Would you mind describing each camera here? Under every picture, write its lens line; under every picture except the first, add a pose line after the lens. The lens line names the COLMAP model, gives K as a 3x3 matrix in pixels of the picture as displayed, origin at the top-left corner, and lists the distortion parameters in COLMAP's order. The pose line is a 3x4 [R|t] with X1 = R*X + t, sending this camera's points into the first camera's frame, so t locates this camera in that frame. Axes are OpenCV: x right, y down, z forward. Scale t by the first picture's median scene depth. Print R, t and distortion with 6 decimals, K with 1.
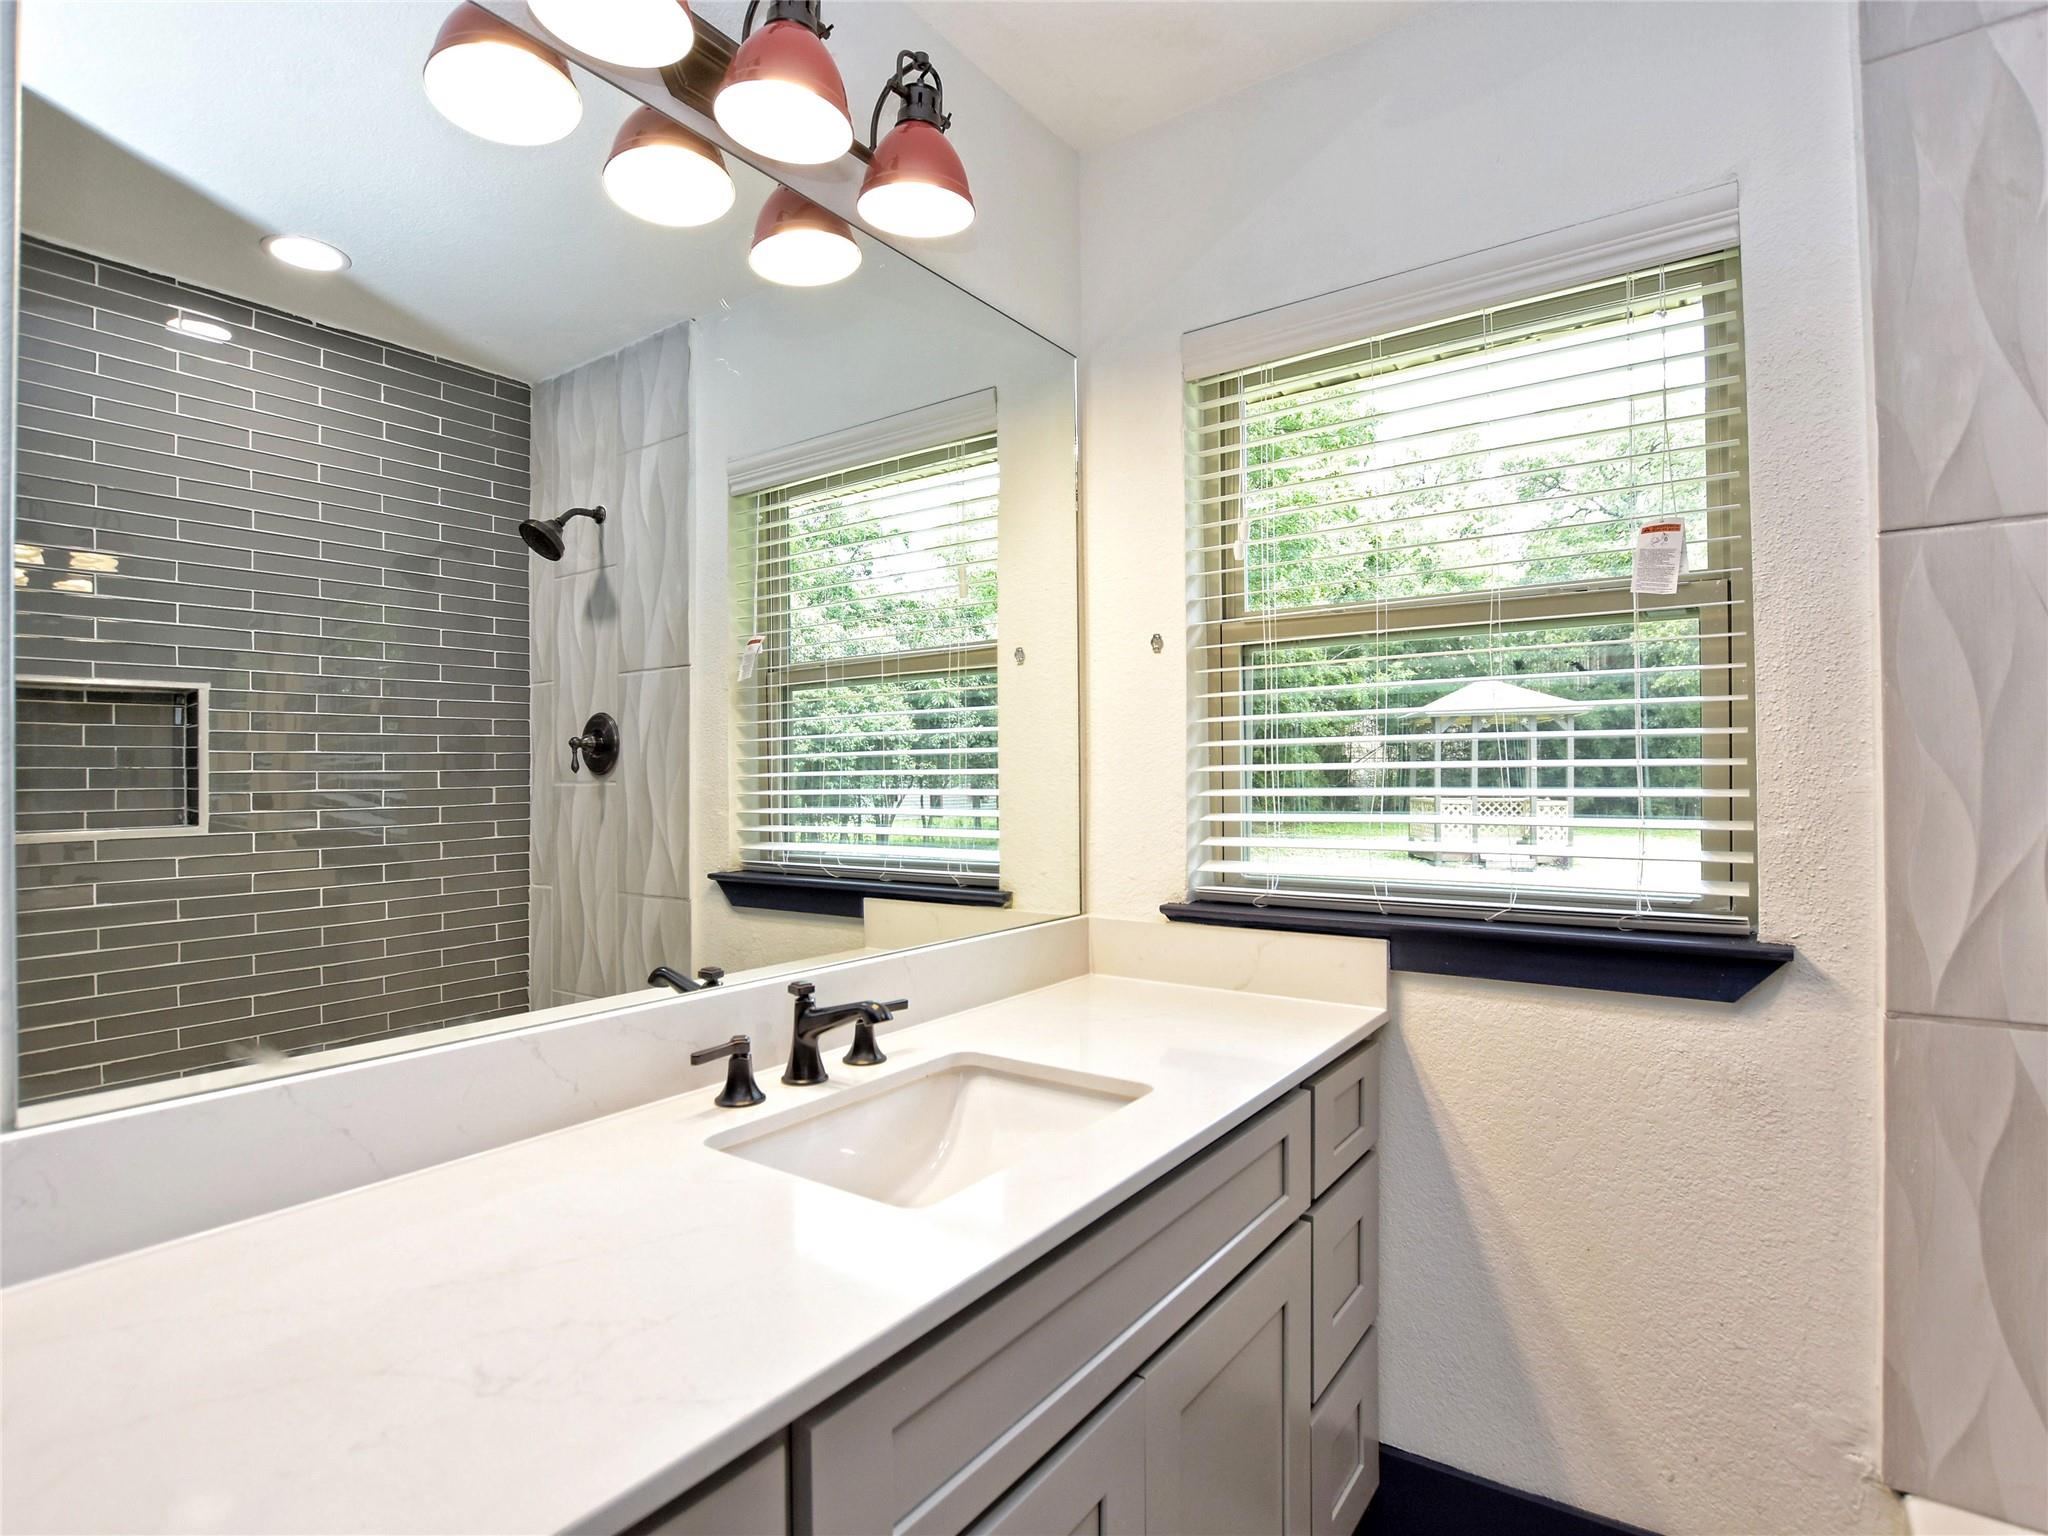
lens RADIAL K [[1017.1, 0, 1034.7], [0, 1017.1, 768.8], [0, 0, 1]] dist [-0.026580, -0.000300]
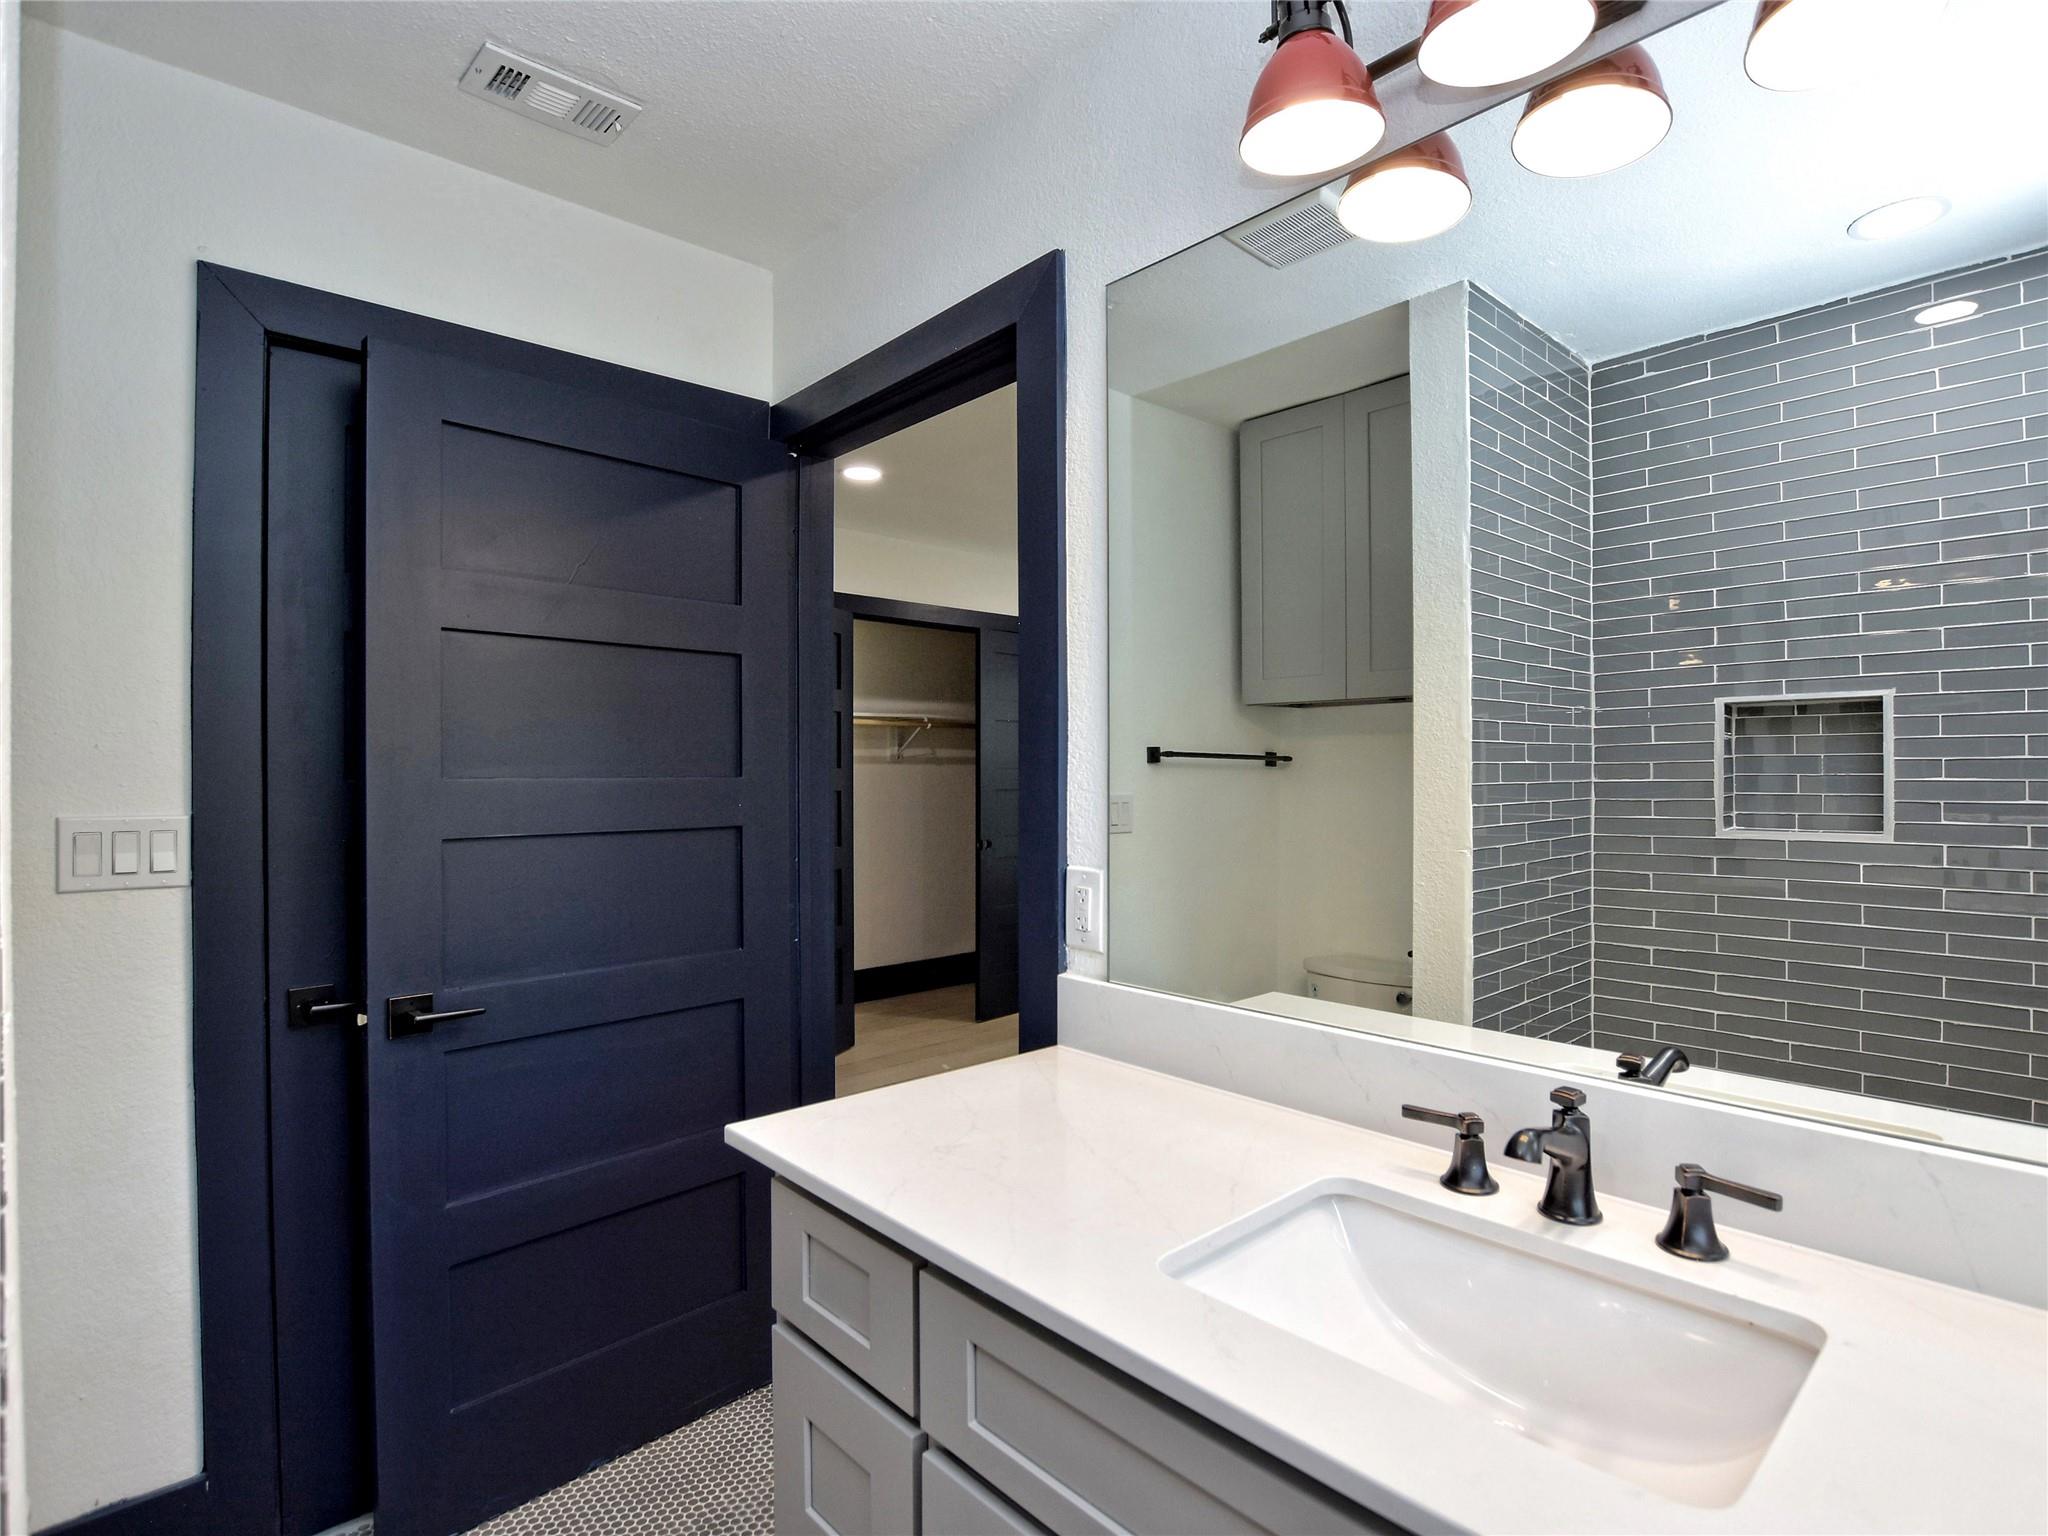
lens RADIAL K [[1017.1, 0, 1034.7], [0, 1017.1, 768.8], [0, 0, 1]] dist [-0.026580, -0.000300]
pose [[-0.200532, 0.008594, -0.979649, 0.315874], [0.013500, 0.999891, 0.006008, -0.025515], [0.979594, -0.012020, -0.200626, 0.384215]]
